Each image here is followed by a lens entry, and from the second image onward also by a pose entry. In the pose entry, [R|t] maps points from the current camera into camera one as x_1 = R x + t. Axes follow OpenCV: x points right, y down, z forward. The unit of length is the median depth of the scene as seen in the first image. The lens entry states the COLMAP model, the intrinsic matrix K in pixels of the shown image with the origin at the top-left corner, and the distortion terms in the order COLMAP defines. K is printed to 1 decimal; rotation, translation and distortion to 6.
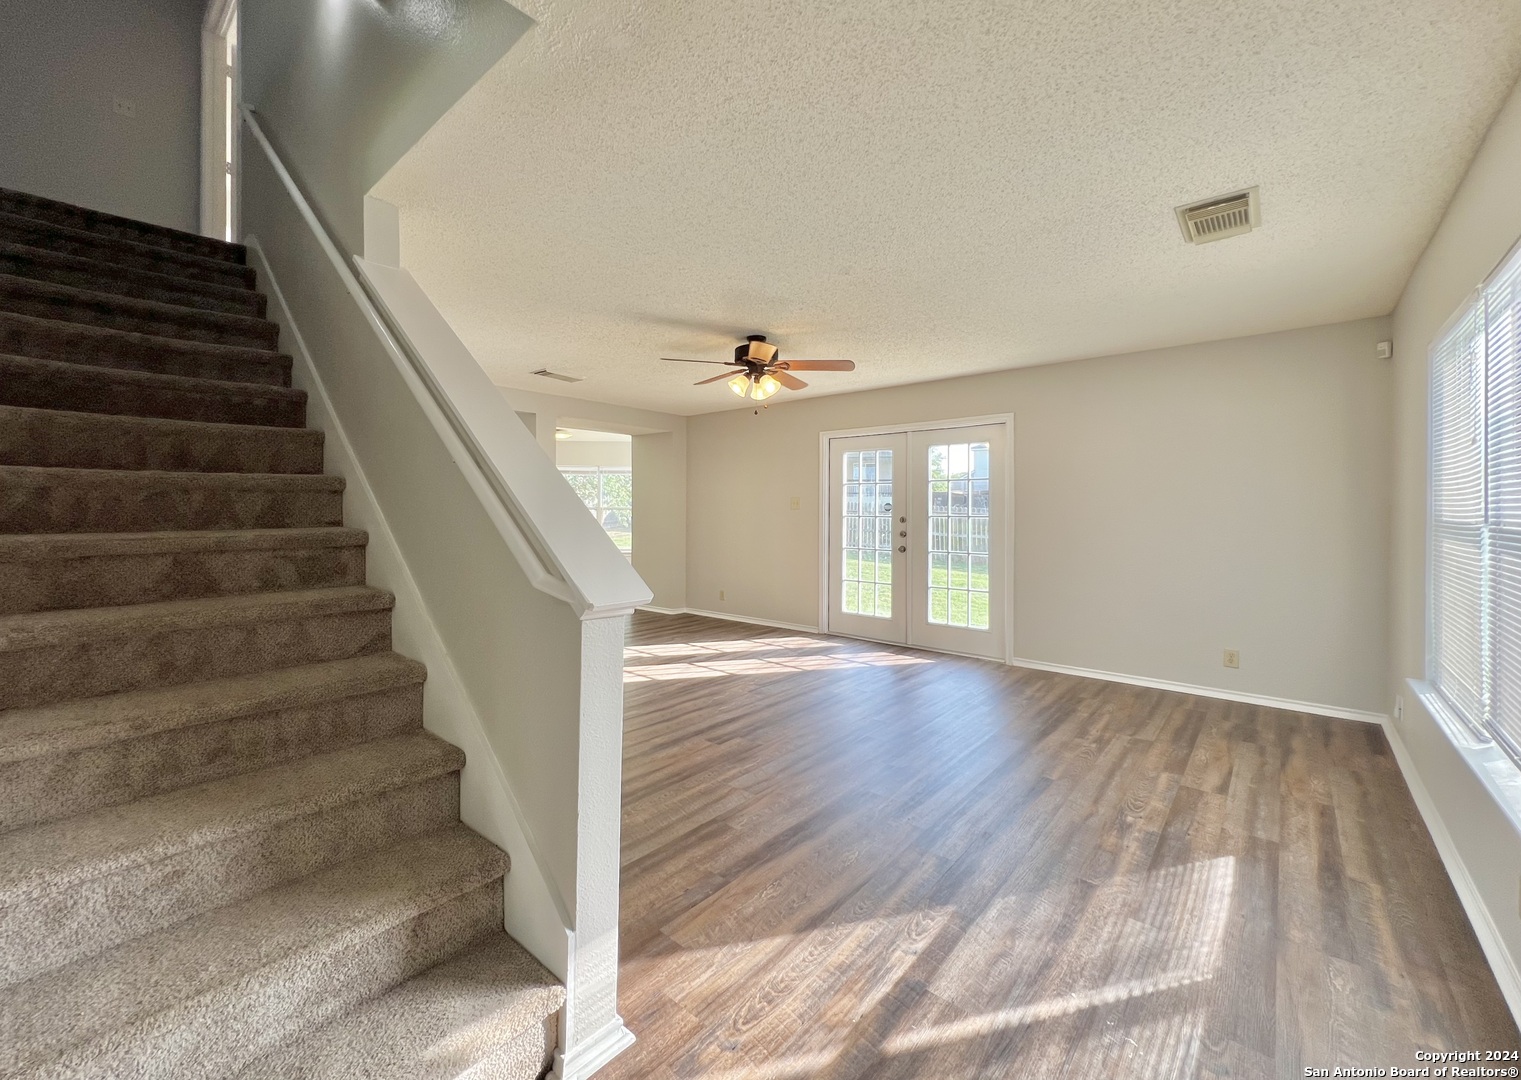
lens RADIAL K [[617.0, 0, 760.3], [0, 617.0, 511.1], [0, 0, 1]] dist [-0.001366, -0.000048]
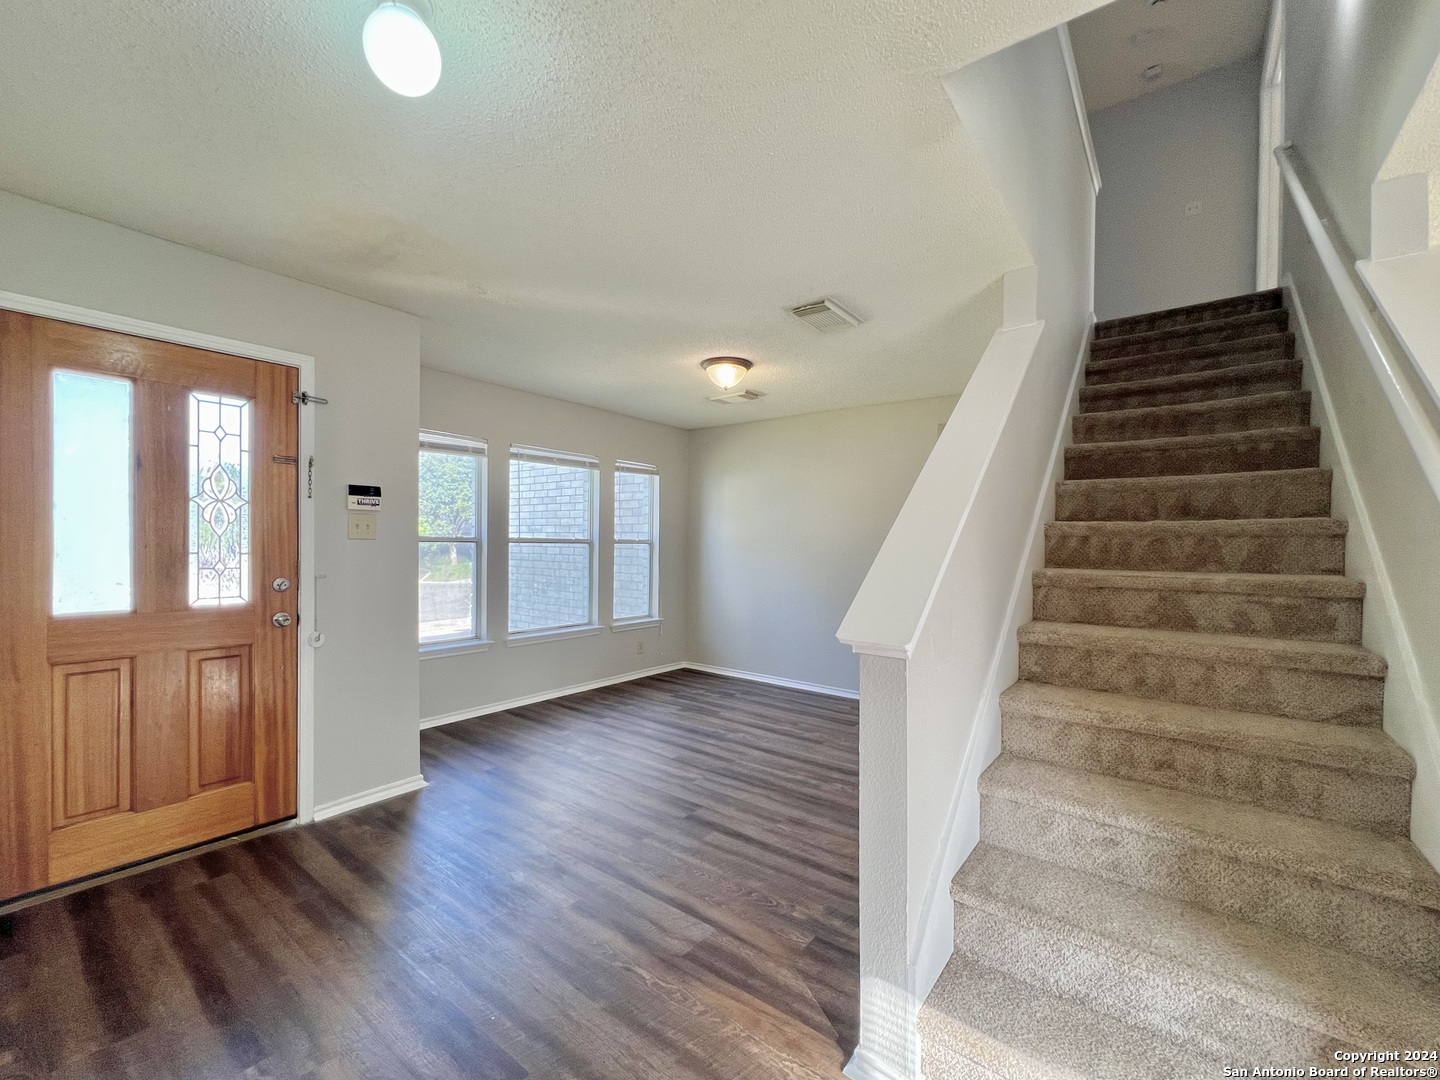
lens RADIAL K [[599.3, 0, 709.9], [0, 599.3, 552.2], [0, 0, 1]] dist [-0.002378, 0.000403]
pose [[0.045674, 0.016009, -0.998828, 0.156719], [-0.014020, 0.999783, 0.015383, -0.009864], [0.998858, 0.013301, 0.045889, 0.069712]]
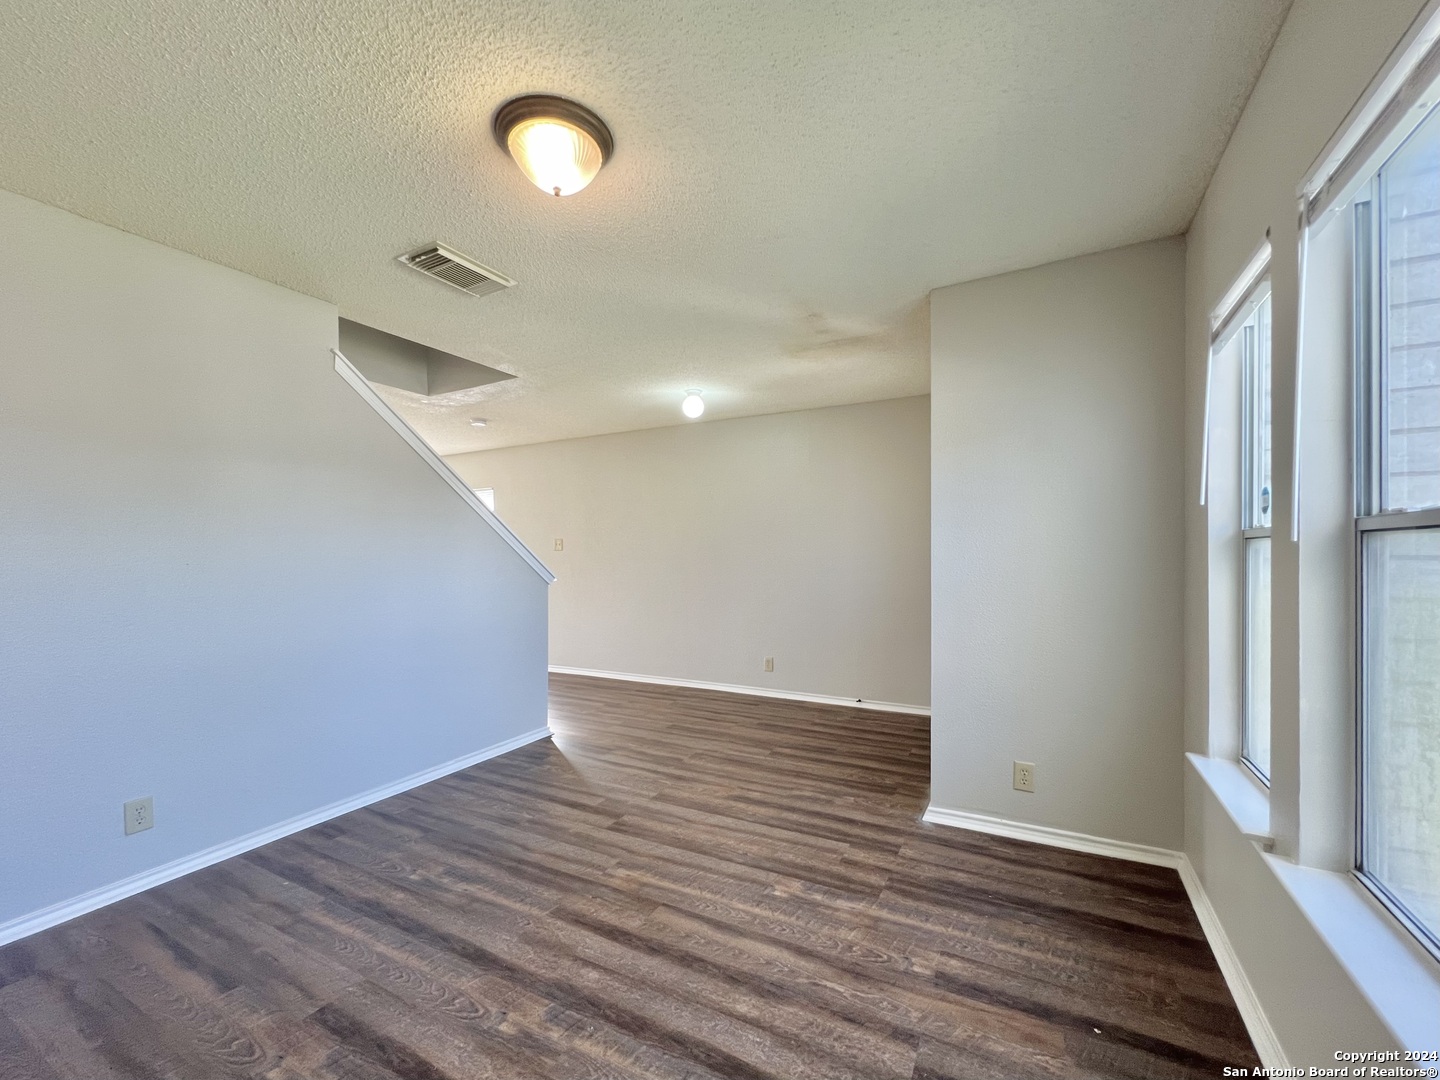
lens RADIAL K [[599.3, 0, 709.9], [0, 599.3, 552.2], [0, 0, 1]] dist [-0.002378, 0.000403]
pose [[-0.209337, 0.002212, 0.977841, -2.803100], [0.011144, 0.999938, 0.000124, 0.014043], [-0.977780, 0.010923, -0.209348, 0.178118]]
